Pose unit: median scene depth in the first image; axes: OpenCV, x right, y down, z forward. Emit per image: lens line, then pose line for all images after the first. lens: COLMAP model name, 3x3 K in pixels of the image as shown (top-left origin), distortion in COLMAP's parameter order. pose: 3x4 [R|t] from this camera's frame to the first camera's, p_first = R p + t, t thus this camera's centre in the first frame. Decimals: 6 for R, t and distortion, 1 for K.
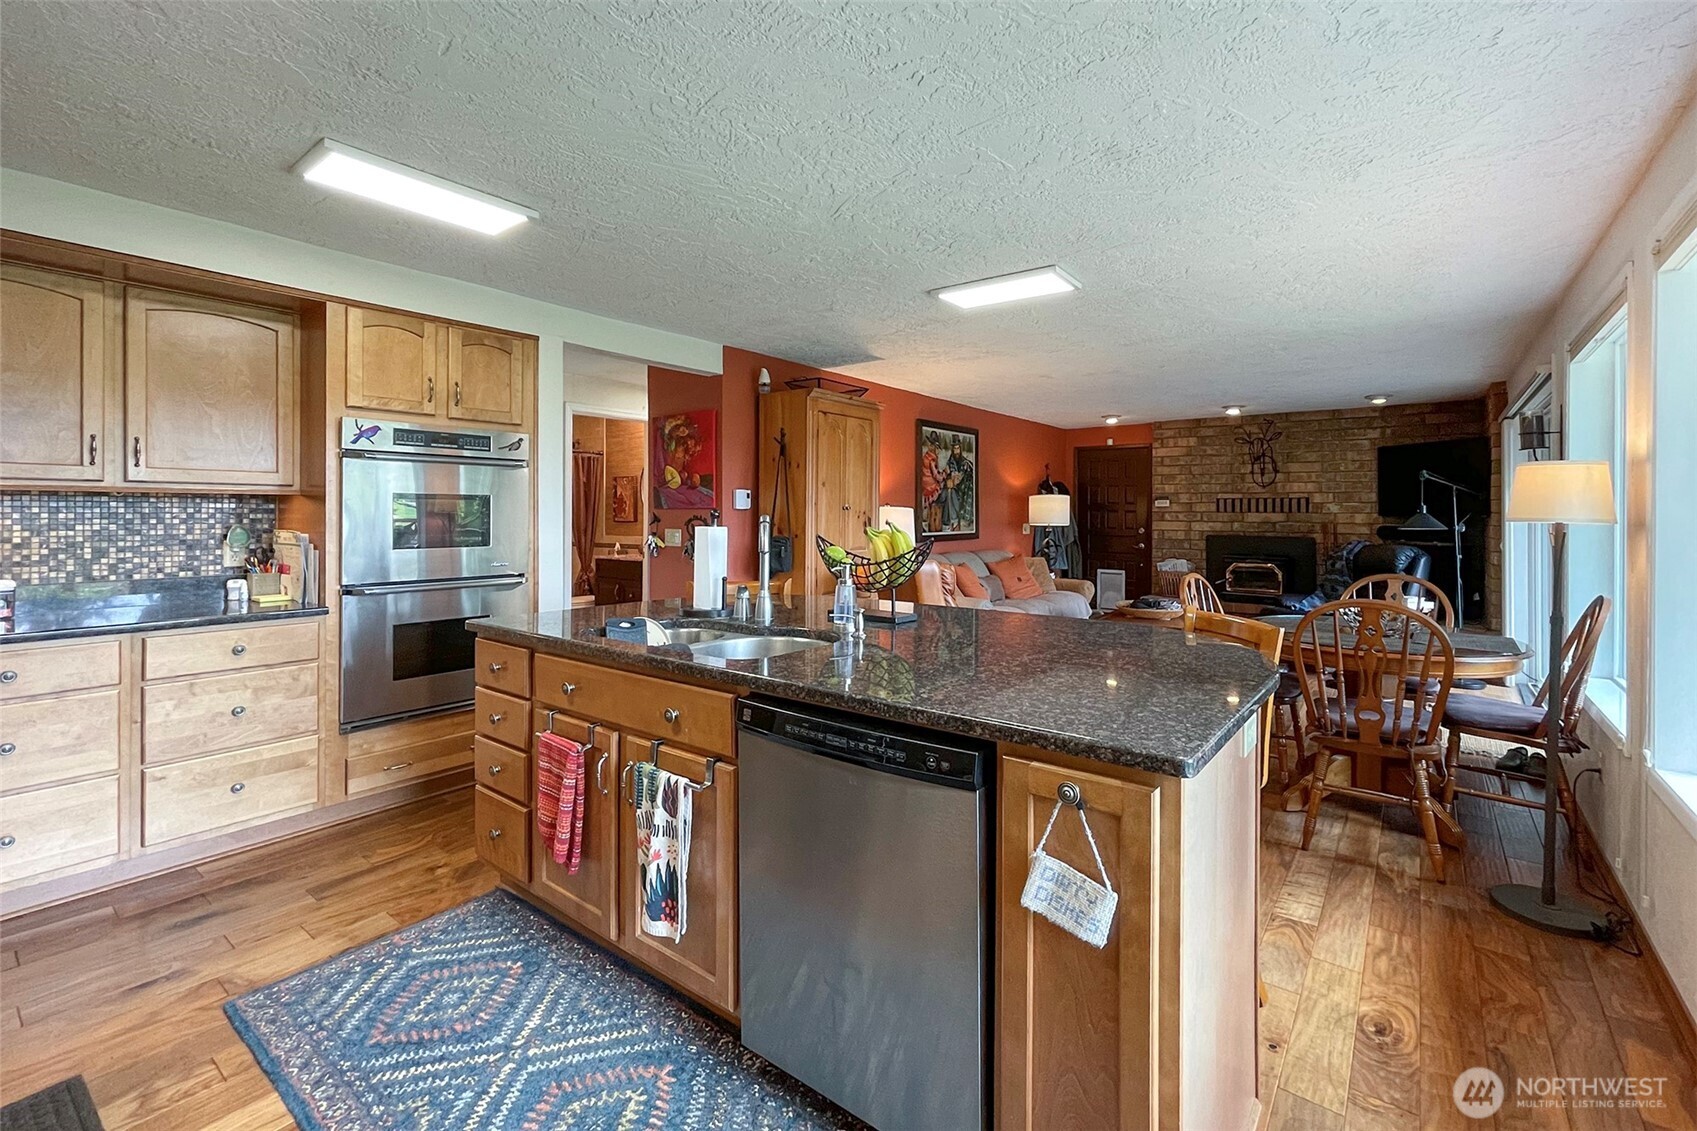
lens RADIAL K [[698.0, 0, 849.4], [0, 698.0, 509.0], [0, 0, 1]] dist [0.000567, 0.000043]
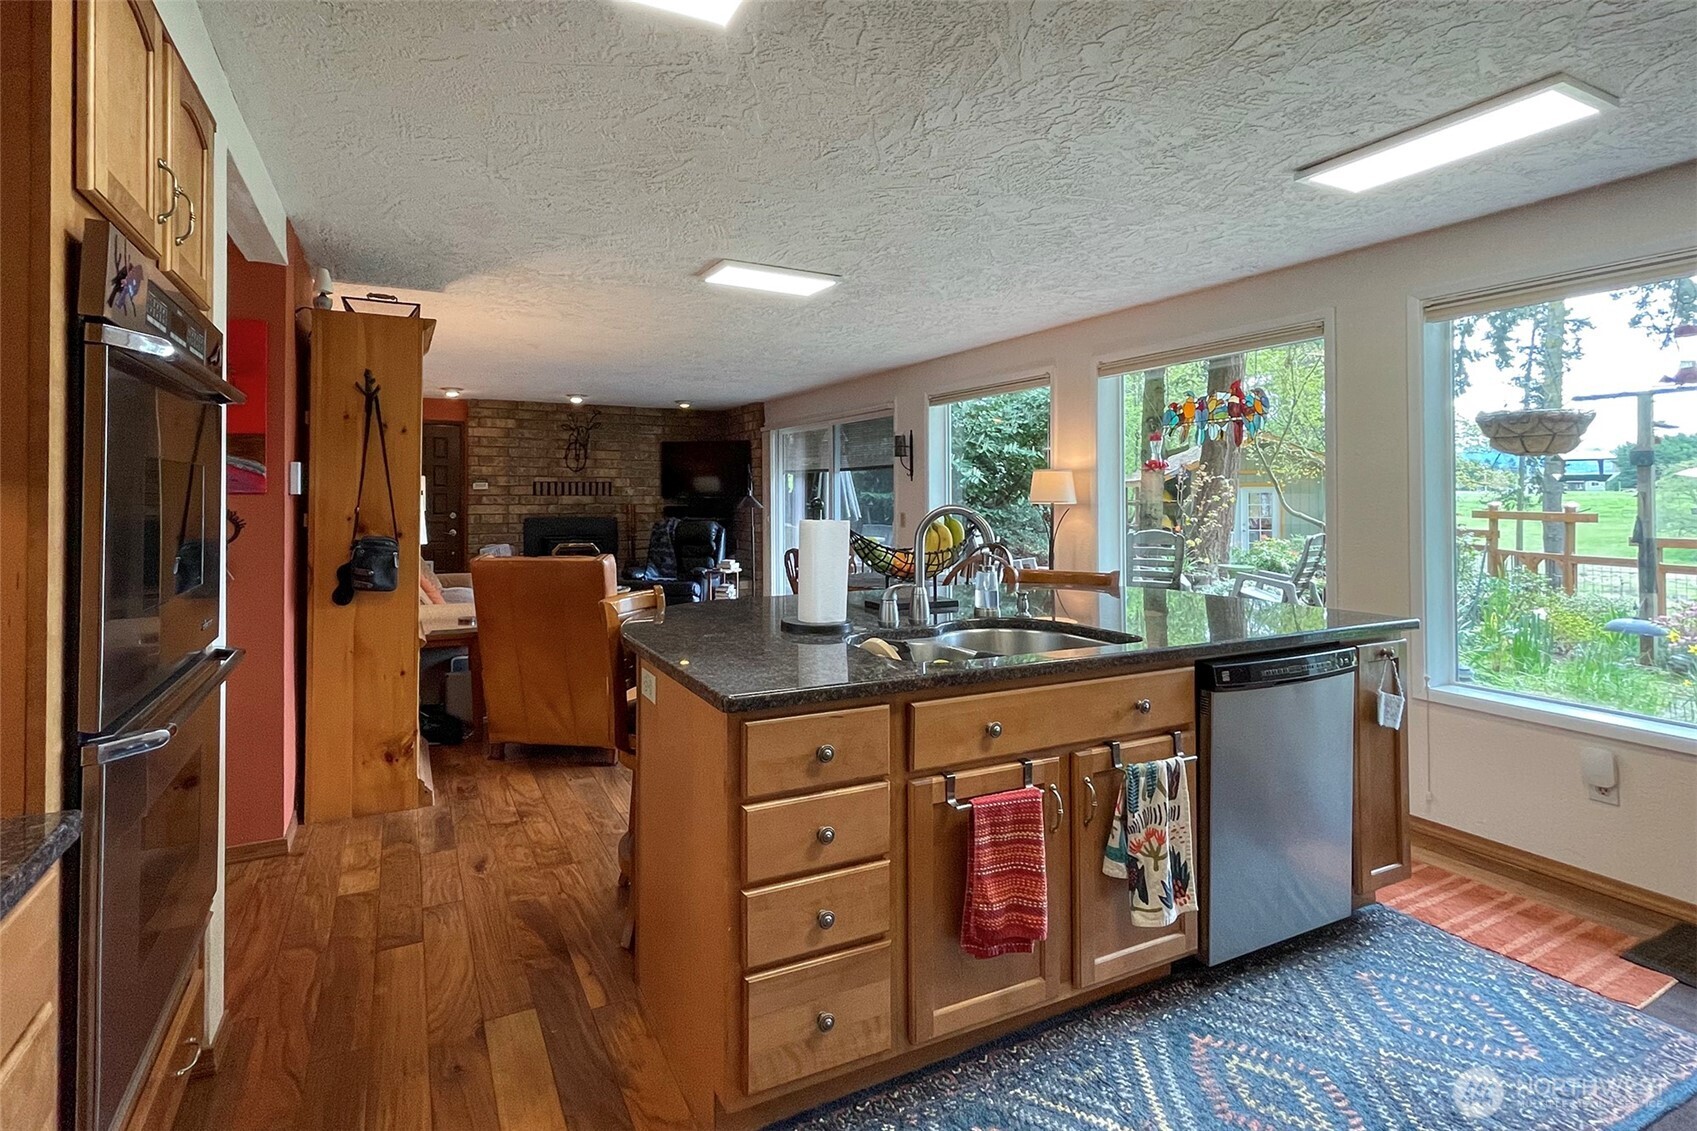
lens RADIAL K [[737.6, 0, 792.6], [0, 737.6, 489.9], [0, 0, 1]] dist [0.001975, 0.000226]
pose [[0.506704, 0.003361, 0.862114, -0.224544], [-0.002782, 0.999994, -0.002263, -0.001792], [-0.862116, -0.001252, 0.506710, 0.141629]]
